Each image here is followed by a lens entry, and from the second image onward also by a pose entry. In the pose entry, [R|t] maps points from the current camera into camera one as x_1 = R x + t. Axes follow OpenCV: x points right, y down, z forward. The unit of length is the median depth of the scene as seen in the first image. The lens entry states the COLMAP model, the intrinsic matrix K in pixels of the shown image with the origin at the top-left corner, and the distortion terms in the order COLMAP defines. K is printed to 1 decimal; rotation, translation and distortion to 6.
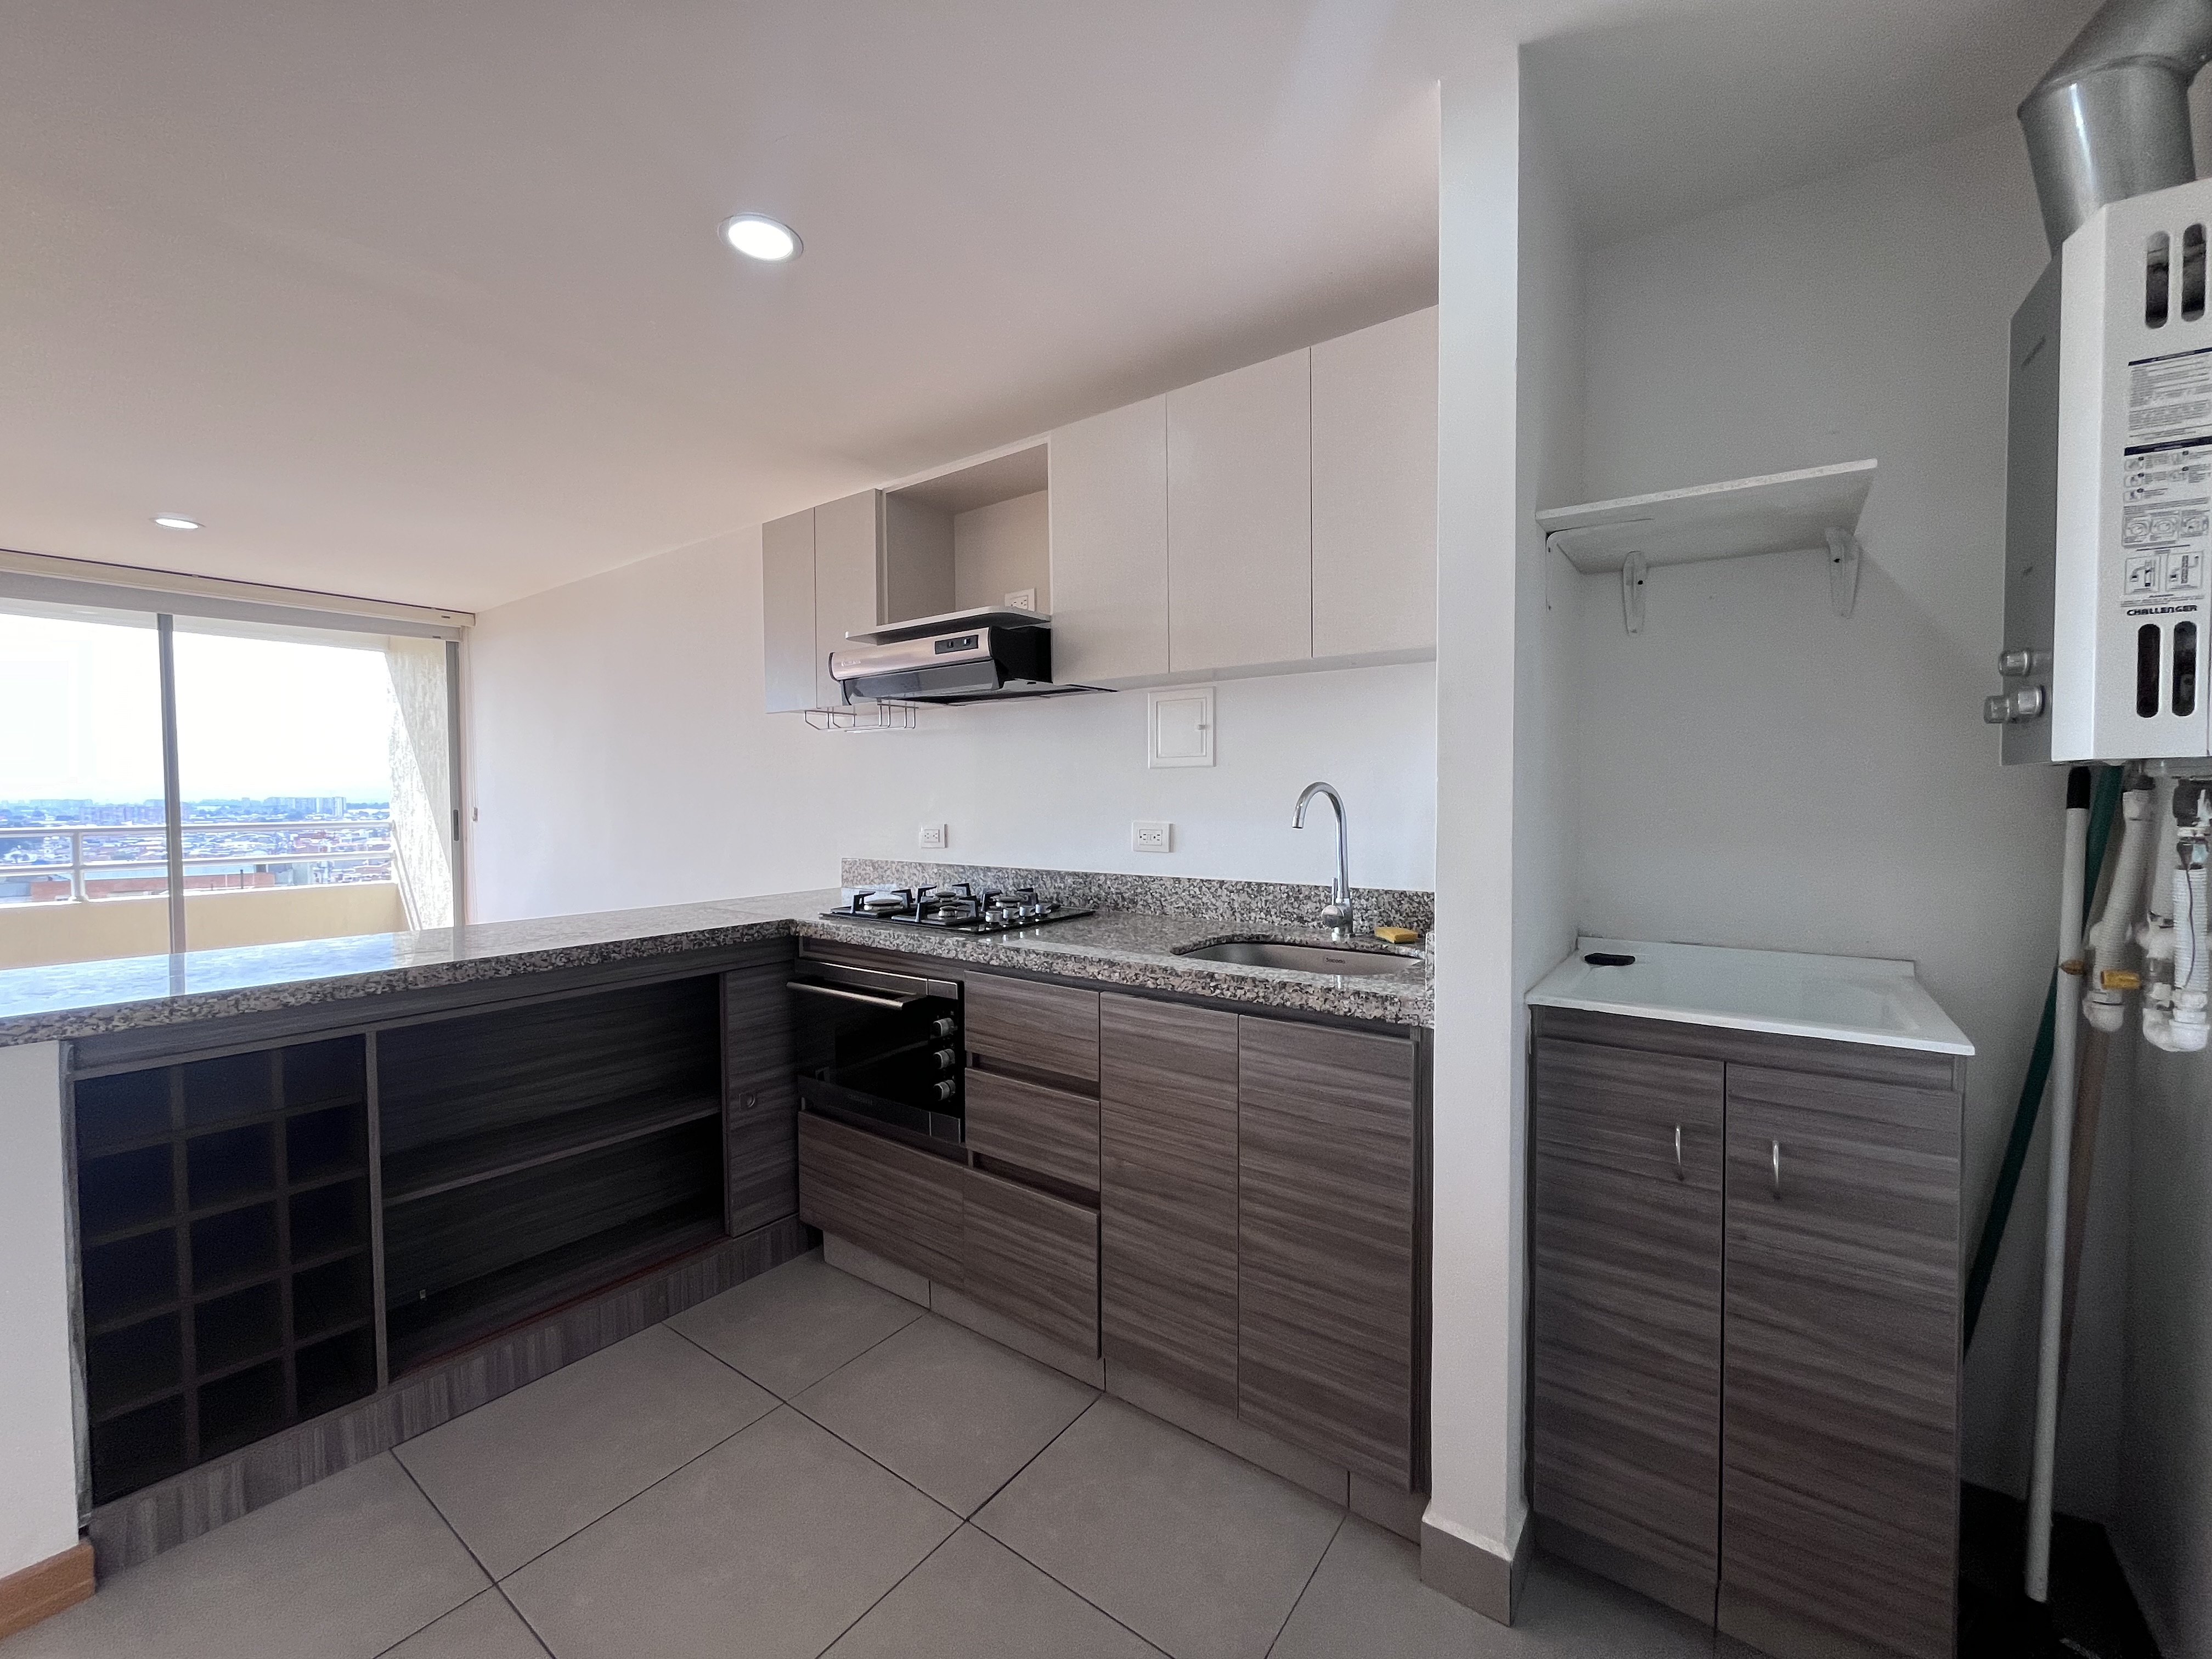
lens RADIAL K [[893.0, 0, 1104.0], [0, 893.0, 830.3], [0, 0, 1]] dist [-0.002581, -0.000260]
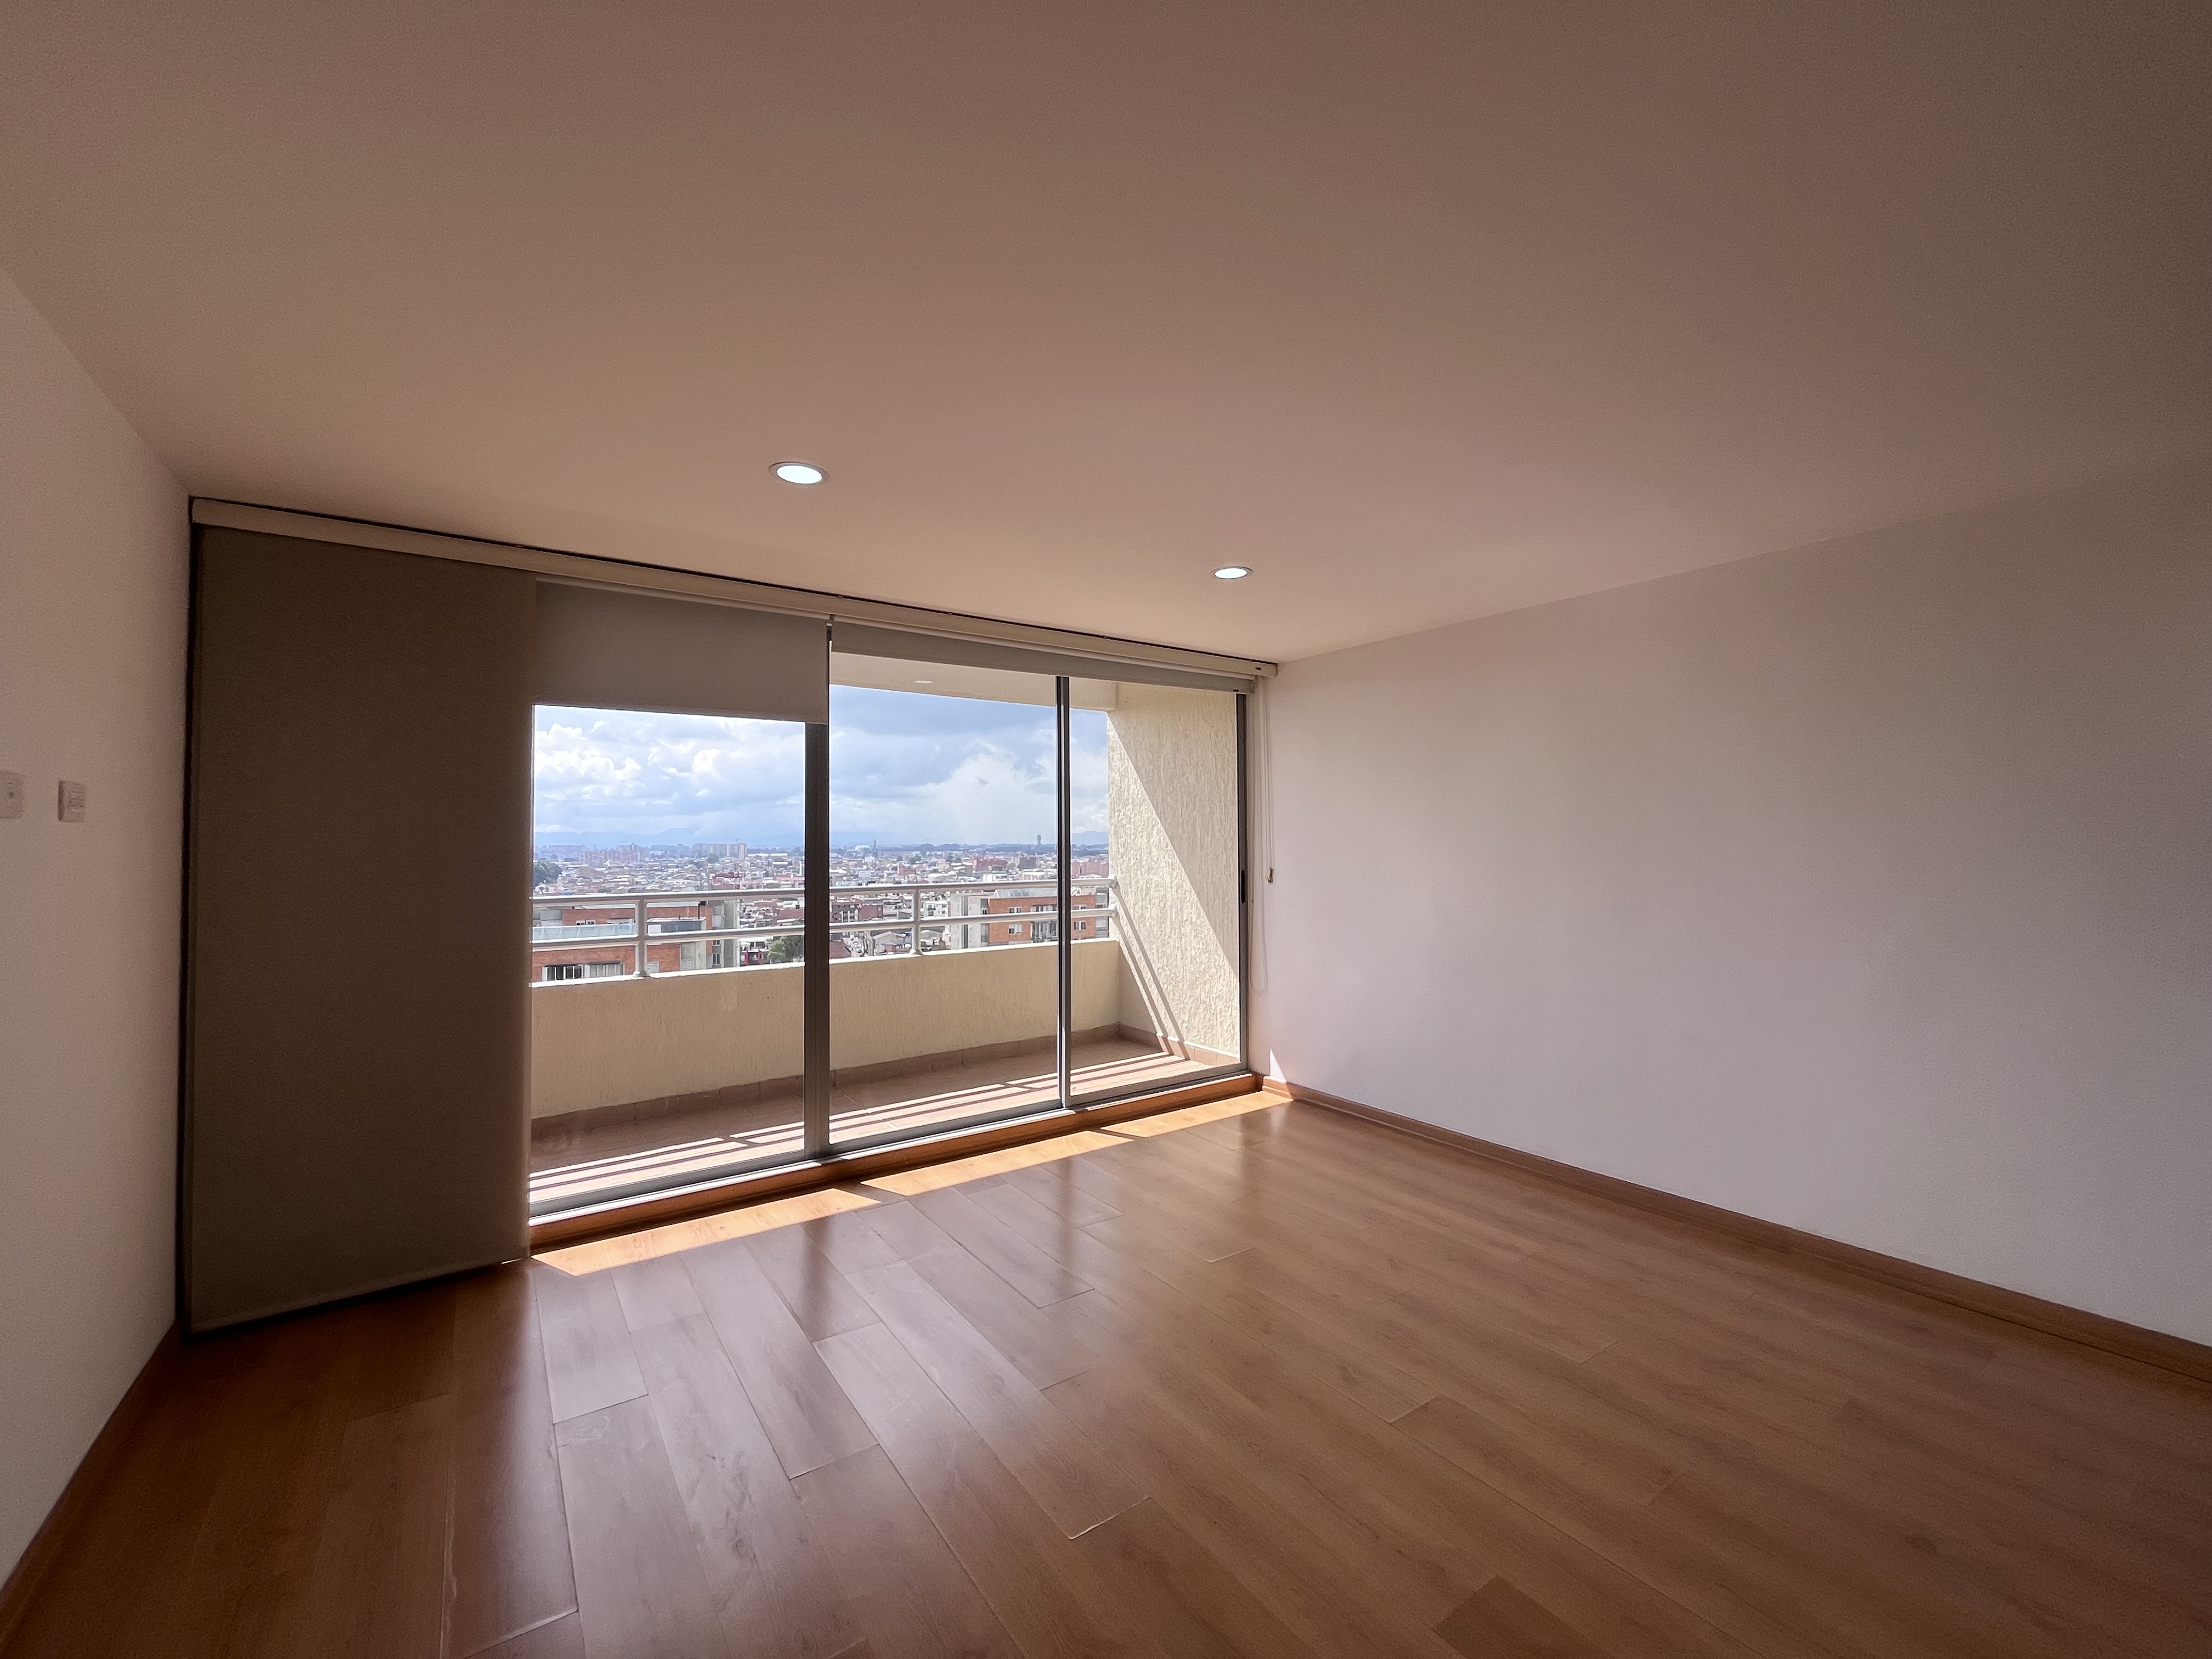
lens RADIAL K [[893.0, 0, 1095.9], [0, 893.0, 832.8], [0, 0, 1]] dist [-0.002581, -0.000260]
pose [[0.949593, -0.004792, -0.313450, -0.522146], [-0.010213, 0.998879, -0.046212, -0.014834], [0.313320, 0.047084, 0.948480, 0.040013]]
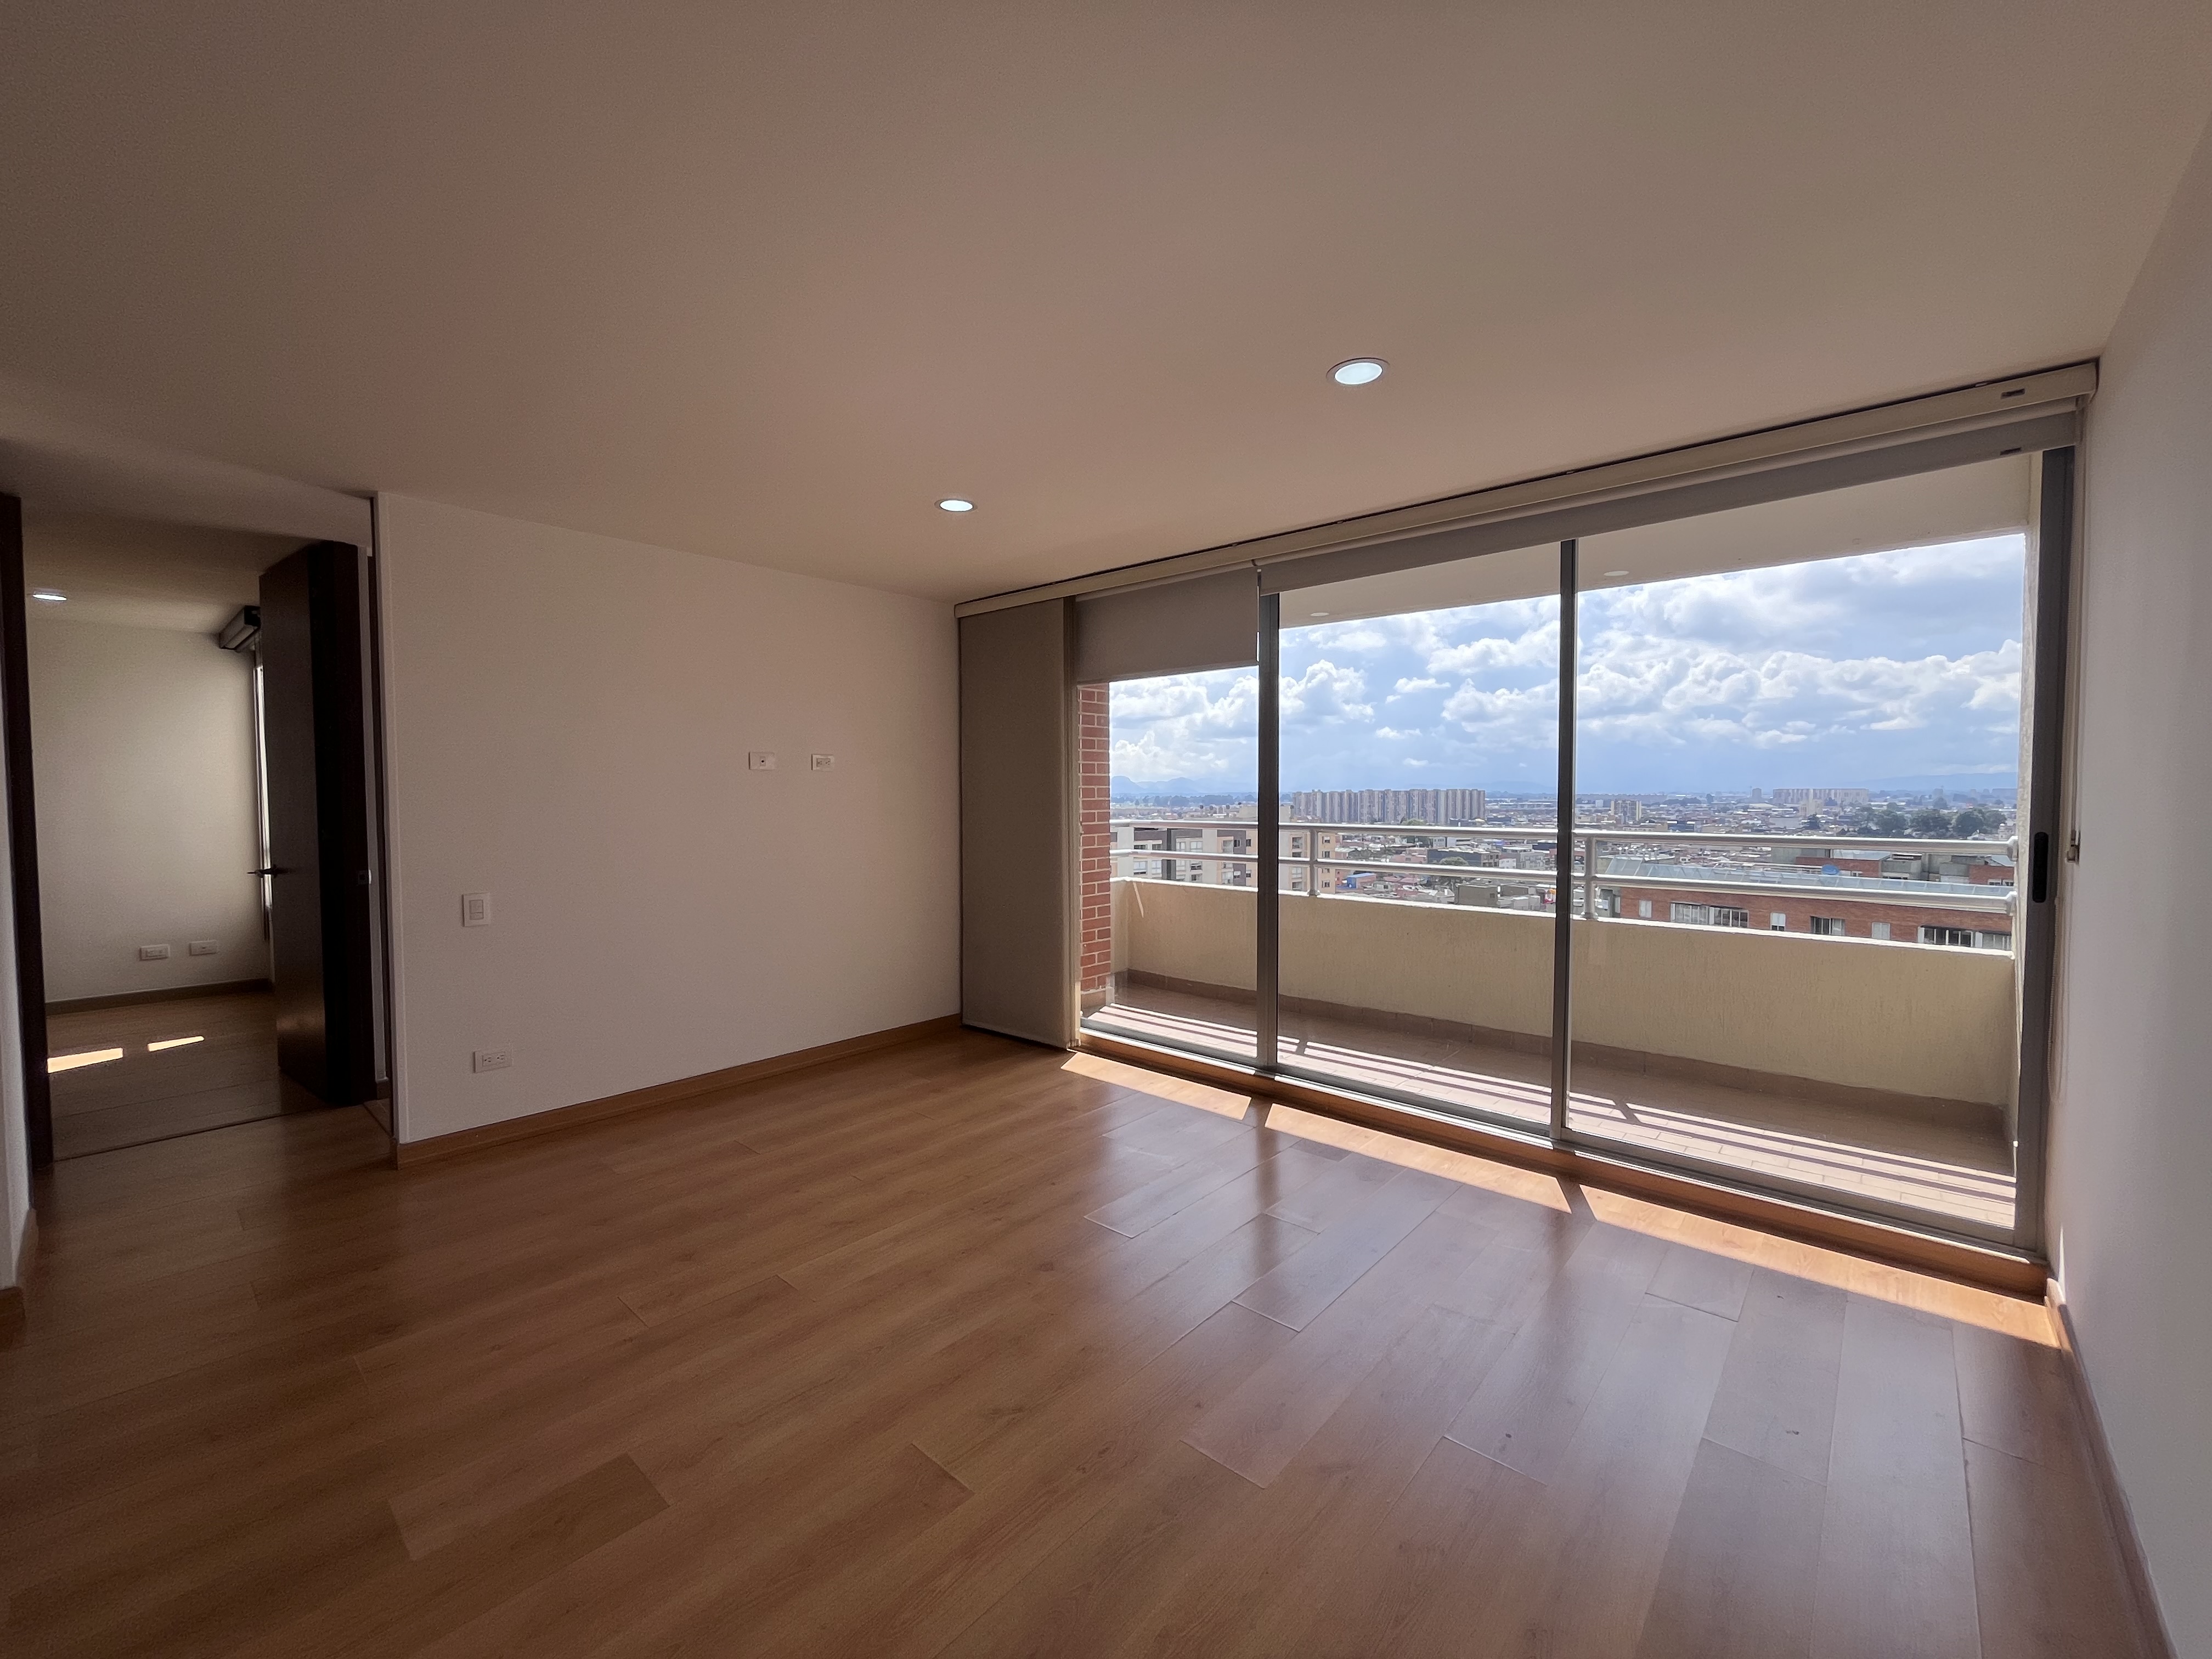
lens RADIAL K [[893.0, 0, 1112.5], [0, 893.0, 819.1], [0, 0, 1]] dist [-0.002581, -0.000260]
pose [[-0.077616, 0.035541, -0.996350, -0.225656], [-0.034424, 0.998673, 0.038306, -0.025932], [0.996389, 0.037271, -0.076289, 0.517531]]
